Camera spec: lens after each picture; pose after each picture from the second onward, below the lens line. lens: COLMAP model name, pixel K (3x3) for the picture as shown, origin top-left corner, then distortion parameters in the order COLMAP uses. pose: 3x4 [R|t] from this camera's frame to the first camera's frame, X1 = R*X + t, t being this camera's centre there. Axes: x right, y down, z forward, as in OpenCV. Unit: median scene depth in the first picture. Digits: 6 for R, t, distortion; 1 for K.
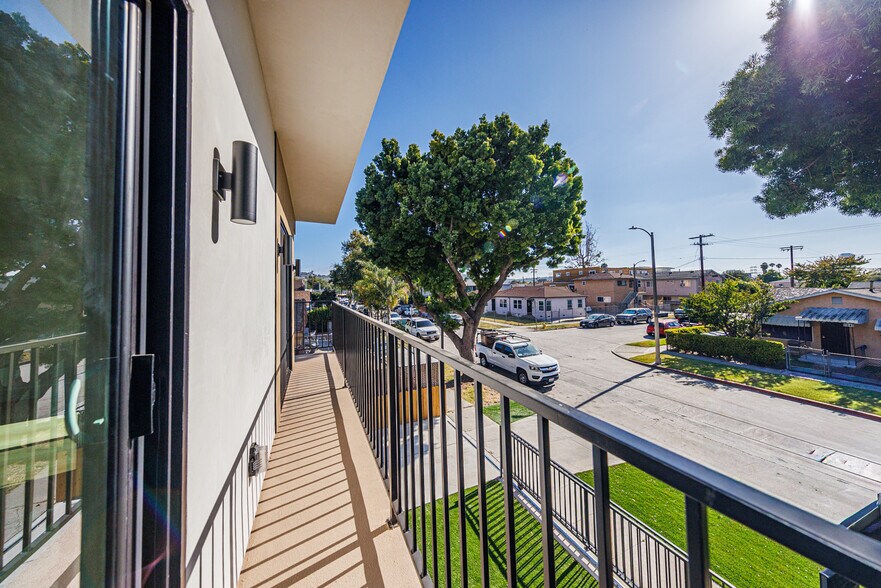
lens RADIAL K [[278.0, 0, 440.6], [0, 278.0, 279.8], [0, 0, 1]] dist [0.000469, -0.000010]
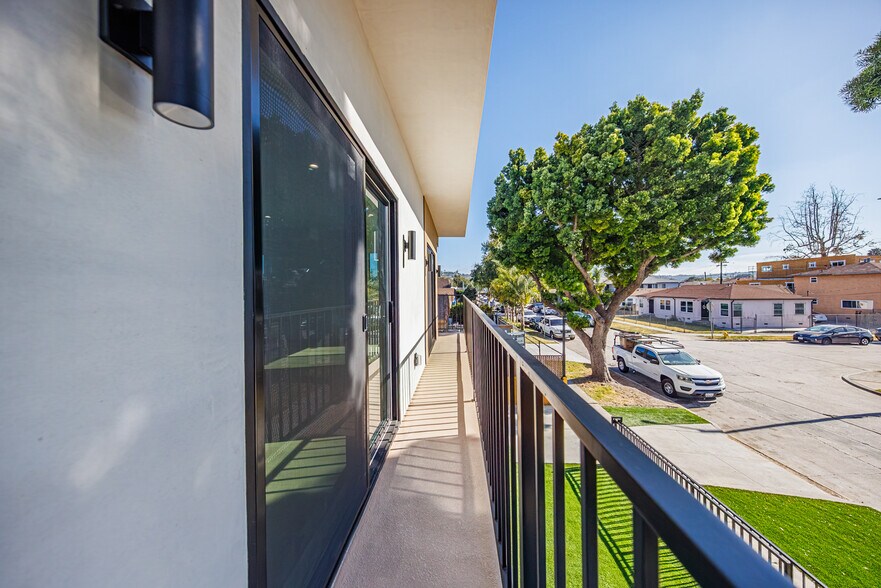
lens RADIAL K [[278.0, 0, 440.6], [0, 278.0, 279.8], [0, 0, 1]] dist [0.000469, -0.000010]
pose [[0.880972, -0.007459, -0.473109, 0.071957], [0.010537, 0.999937, 0.003856, -0.001278], [0.473050, -0.008383, 0.880996, -0.110683]]
